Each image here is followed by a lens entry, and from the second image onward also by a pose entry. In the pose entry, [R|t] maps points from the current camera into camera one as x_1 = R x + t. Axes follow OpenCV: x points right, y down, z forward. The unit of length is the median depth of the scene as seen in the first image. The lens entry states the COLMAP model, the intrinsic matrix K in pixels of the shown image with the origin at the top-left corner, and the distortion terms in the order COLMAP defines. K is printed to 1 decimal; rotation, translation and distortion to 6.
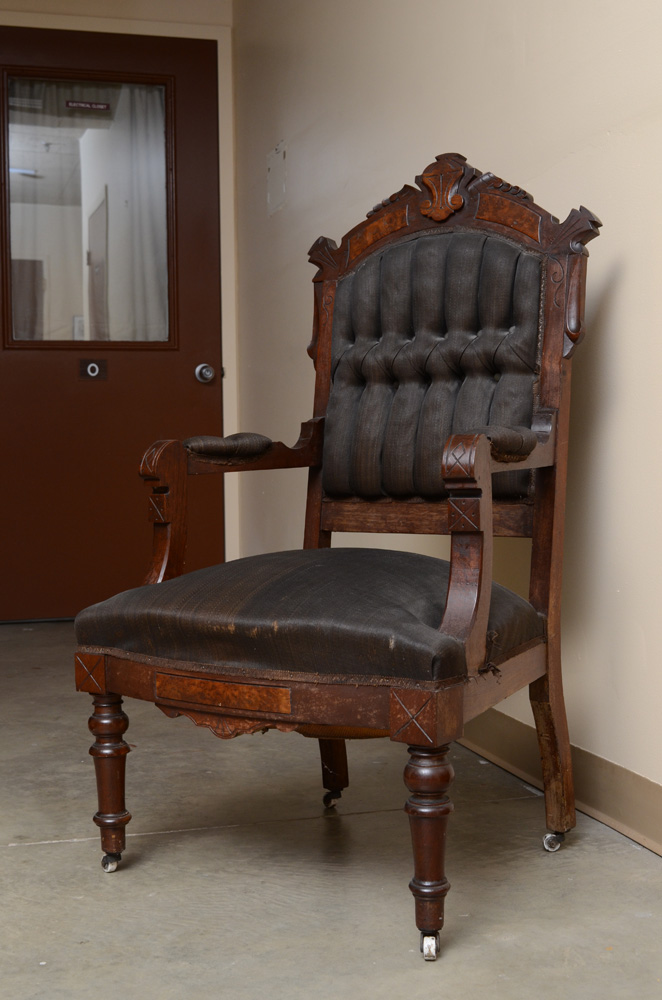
lens RADIAL K [[1329.9, 0, 331.0], [0, 1329.9, 500.0], [0, 0, 1]] dist [-0.016484, -0.039176]
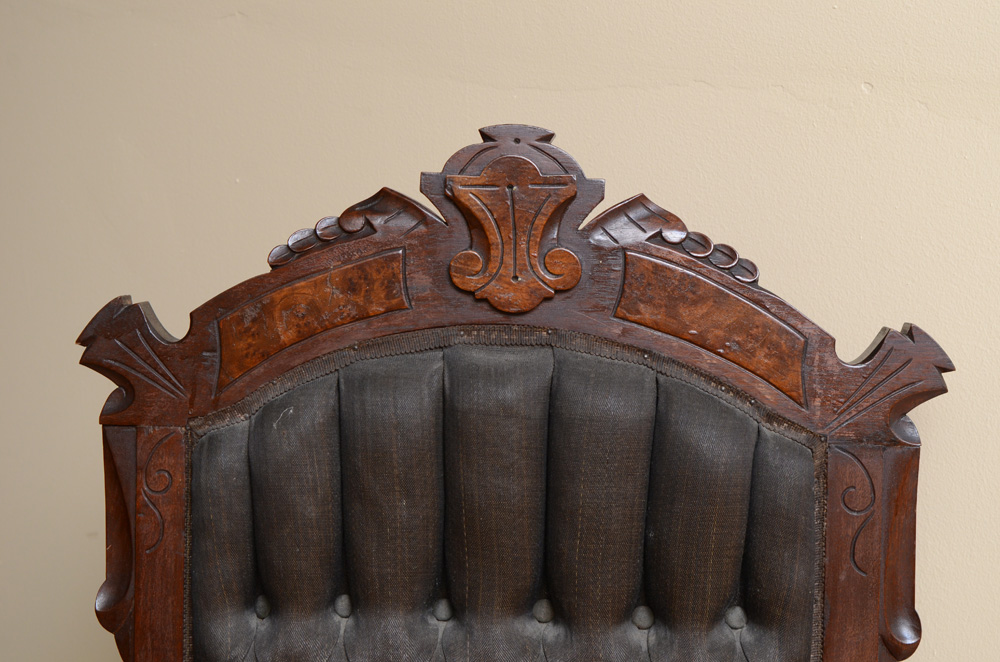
lens RADIAL K [[1789.2, 0, 500.0], [0, 1789.2, 331.0], [0, 0, 1]] dist [0.021724, 0.091939]
pose [[0.831239, -0.083895, 0.549548, -0.234574], [-0.003887, 0.987646, 0.156655, -0.328315], [-0.555902, -0.132354, 0.820643, 0.666877]]
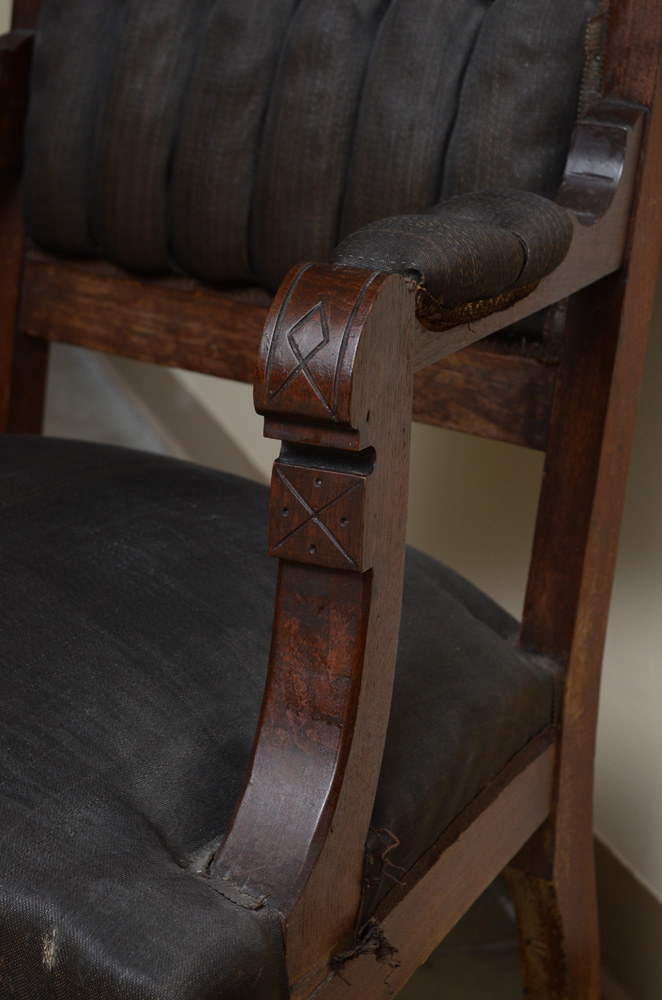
lens RADIAL K [[2241.6, 0, 331.0], [0, 2241.6, 500.0], [0, 0, 1]] dist [0.071127, 0.144158]
pose [[0.998025, 0.053767, 0.032478, 0.077444], [-0.060245, 0.965709, 0.252540, -0.121028], [-0.017786, -0.253998, 0.967041, 0.422409]]
